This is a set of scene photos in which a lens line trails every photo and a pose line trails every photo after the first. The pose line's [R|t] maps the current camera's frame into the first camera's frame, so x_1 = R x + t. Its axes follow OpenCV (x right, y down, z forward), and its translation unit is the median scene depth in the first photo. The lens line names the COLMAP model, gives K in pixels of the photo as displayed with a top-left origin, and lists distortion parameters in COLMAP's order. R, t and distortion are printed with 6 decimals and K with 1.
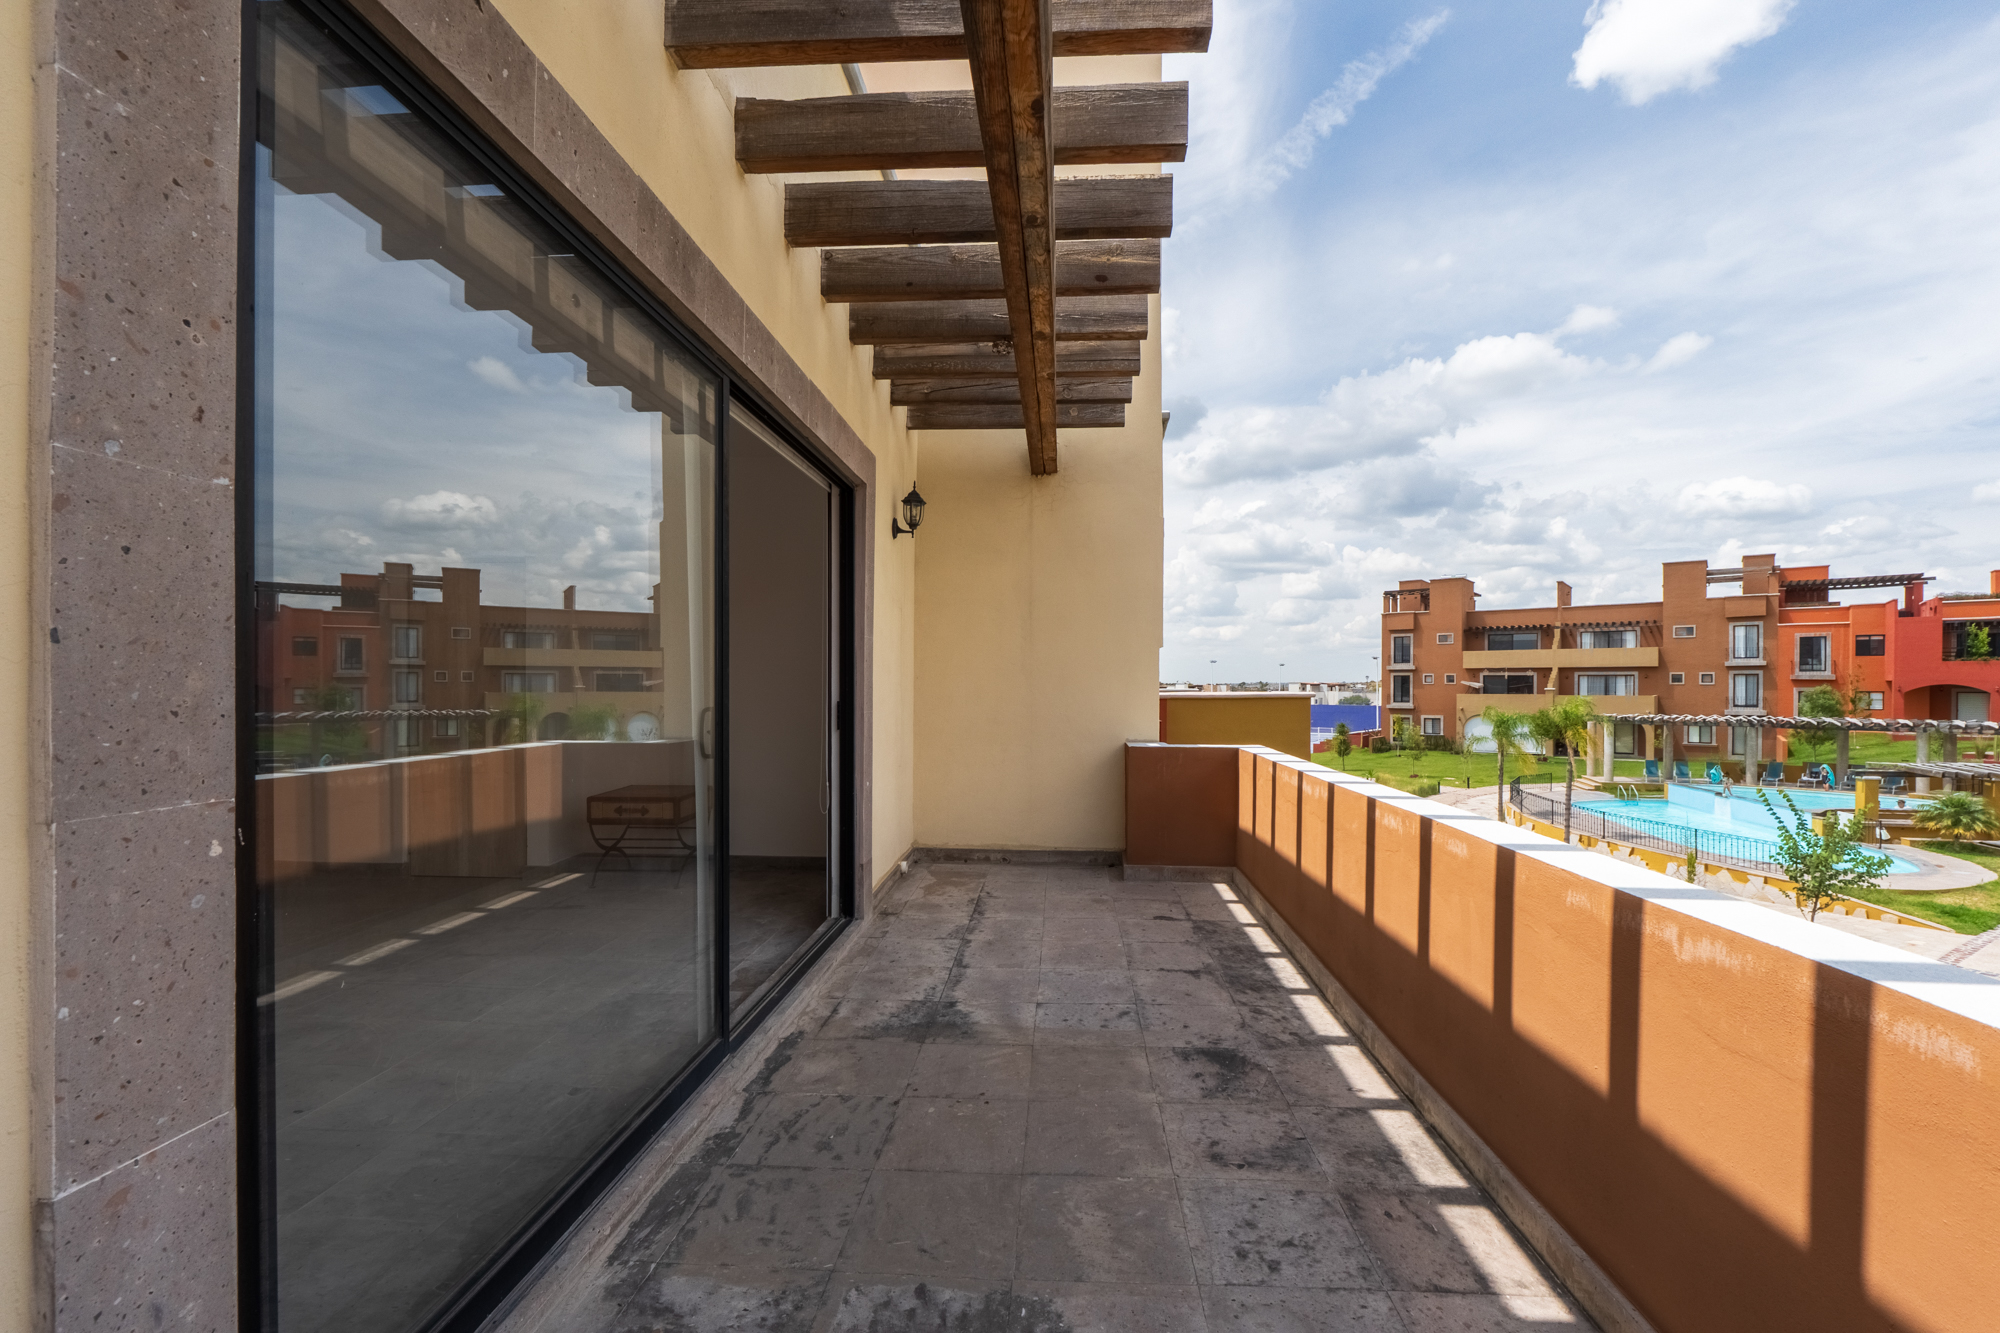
lens RADIAL K [[841.2, 0, 1035.3], [0, 841.2, 690.7], [0, 0, 1]] dist [-0.010827, -0.000107]
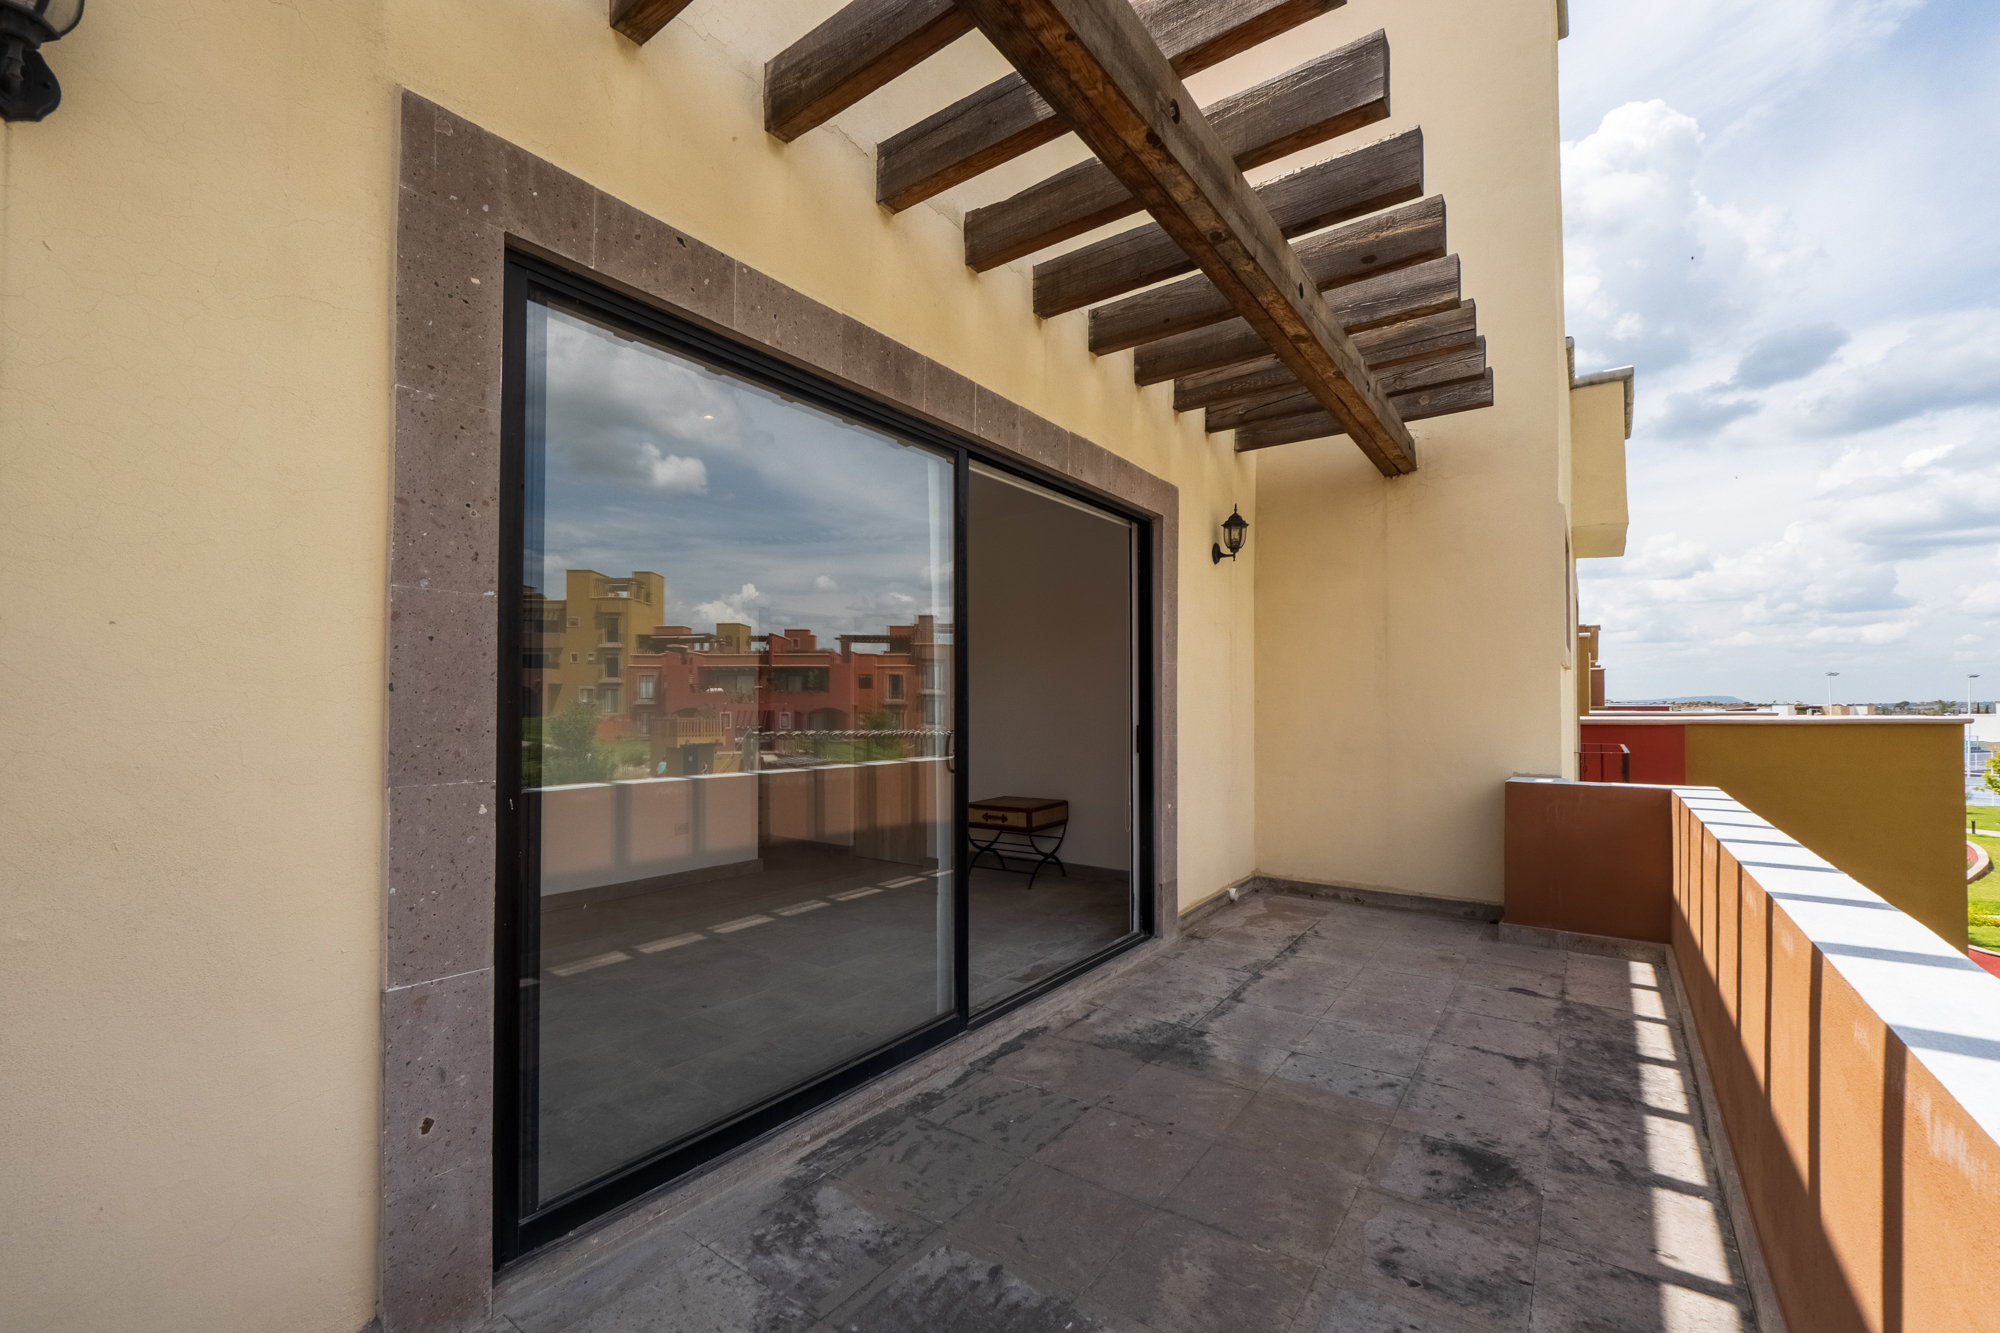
lens RADIAL K [[841.2, 0, 1021.4], [0, 841.2, 692.2], [0, 0, 1]] dist [-0.010827, -0.000107]
pose [[0.835307, -0.014797, -0.549585, 0.292174], [0.000339, 0.999651, -0.026400, -0.001318], [0.549784, 0.021866, 0.835021, 0.057250]]
